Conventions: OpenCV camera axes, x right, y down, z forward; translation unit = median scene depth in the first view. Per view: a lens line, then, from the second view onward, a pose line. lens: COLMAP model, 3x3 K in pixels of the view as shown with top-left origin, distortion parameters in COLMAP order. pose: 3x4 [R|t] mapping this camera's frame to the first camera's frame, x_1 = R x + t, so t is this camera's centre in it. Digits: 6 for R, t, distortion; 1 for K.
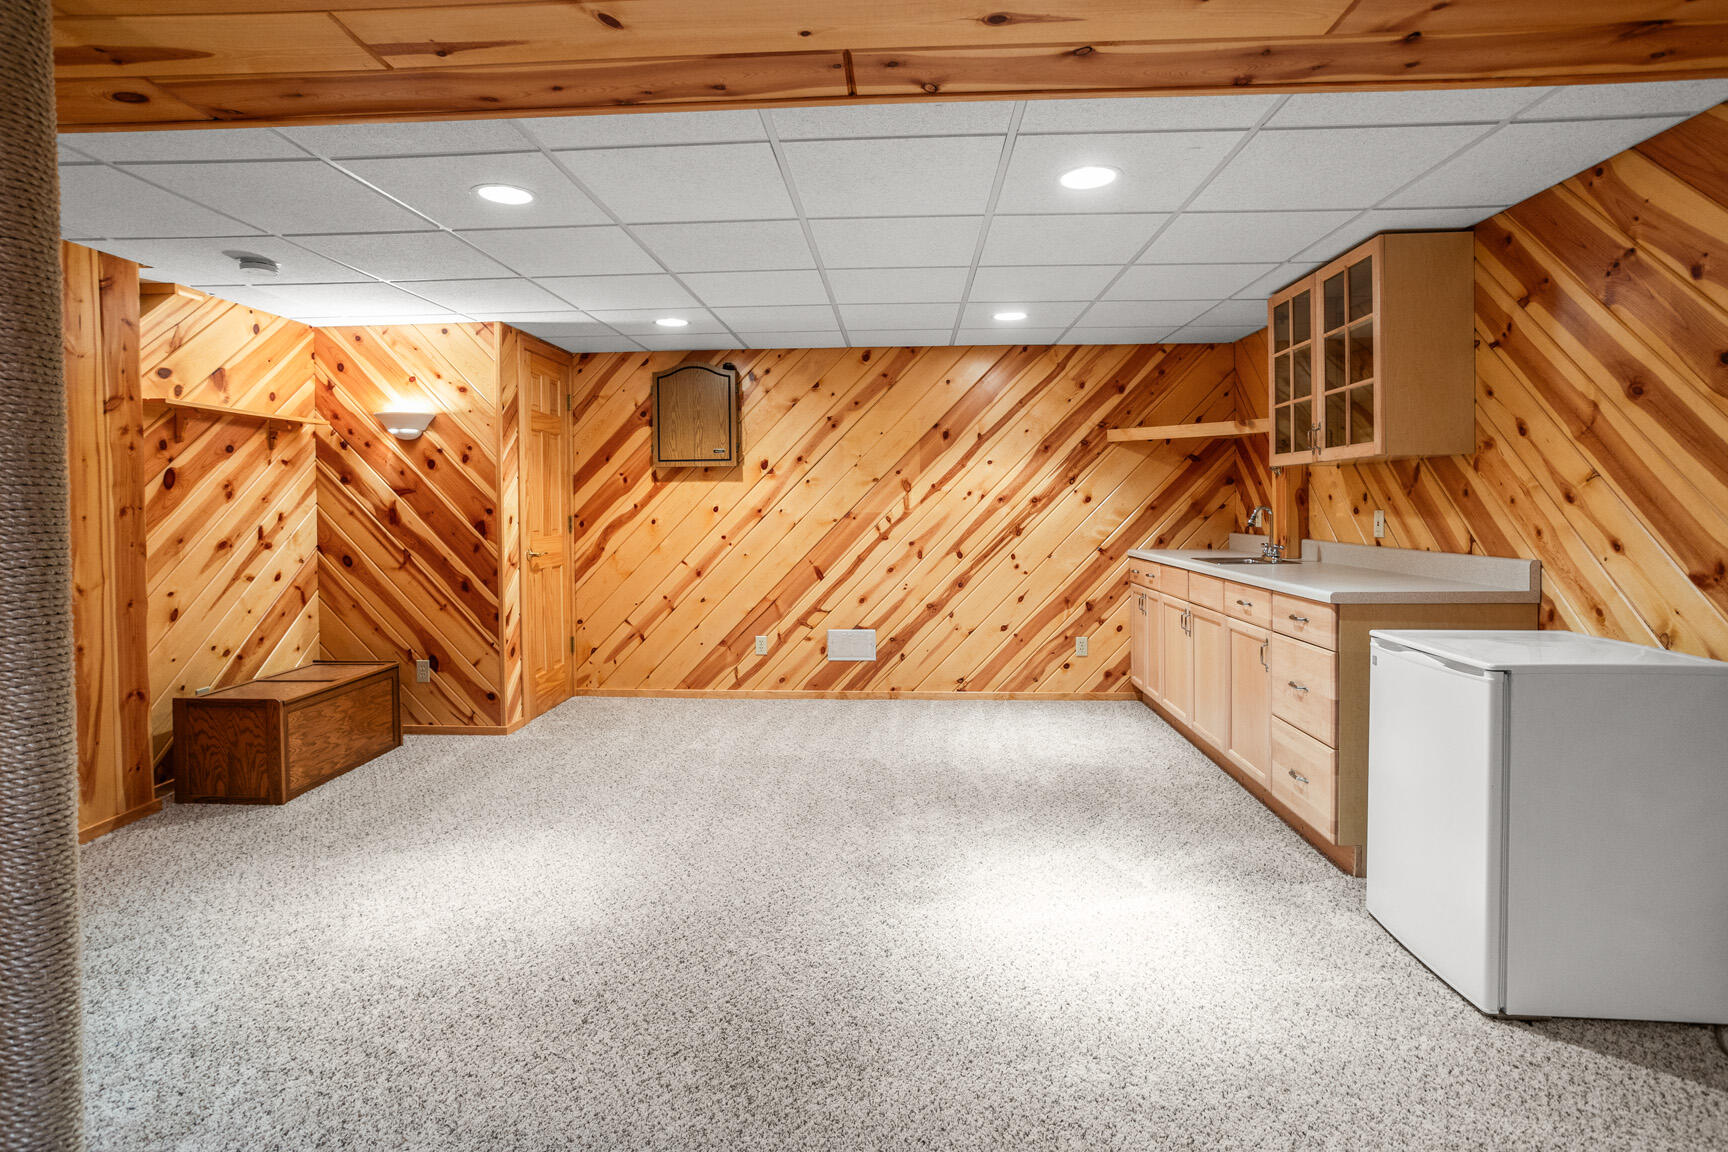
lens RADIAL K [[844.5, 0, 878.6], [0, 844.5, 524.0], [0, 0, 1]] dist [-0.032676, 0.019818]
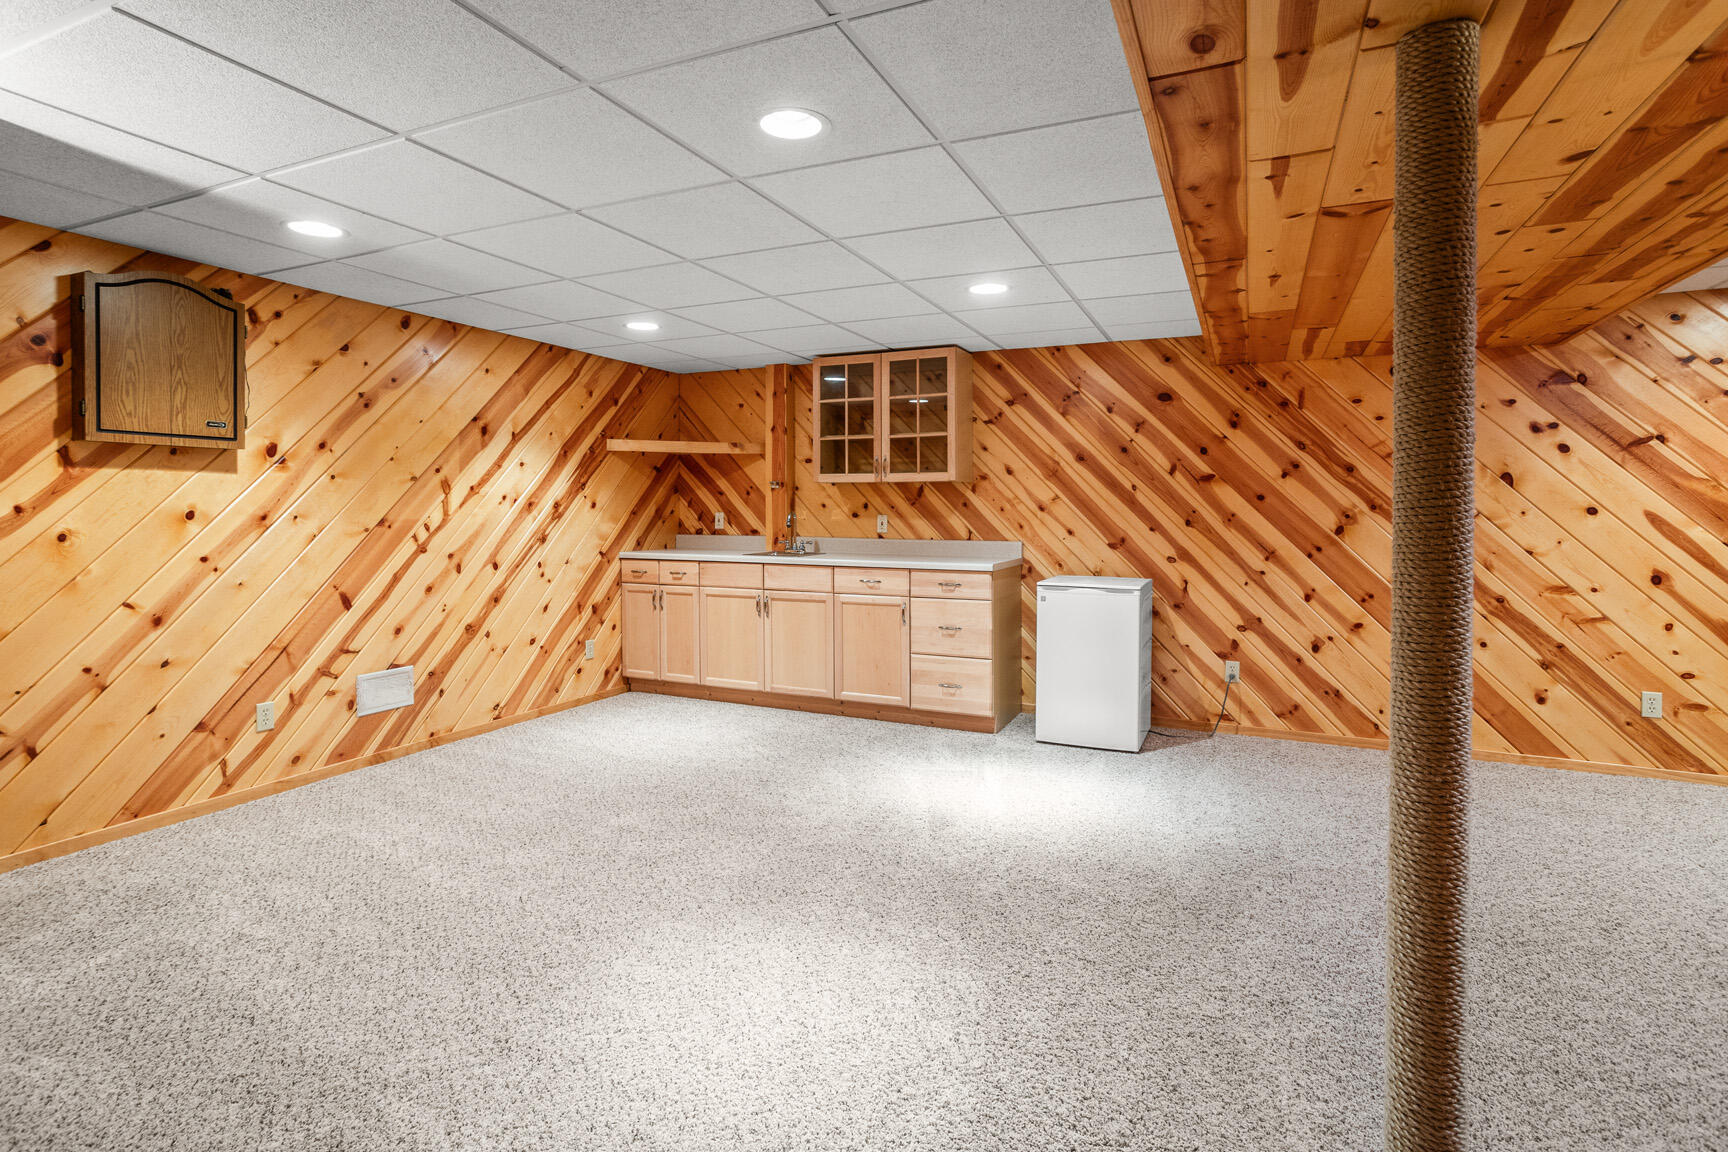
lens RADIAL K [[844.5, 0, 846.8], [0, 844.5, 519.4], [0, 0, 1]] dist [-0.032676, 0.019818]
pose [[0.396405, -0.006316, 0.918054, -0.573803], [0.016369, 0.999866, -0.000189, -0.006393], [-0.917930, 0.015103, 0.396455, 0.309459]]
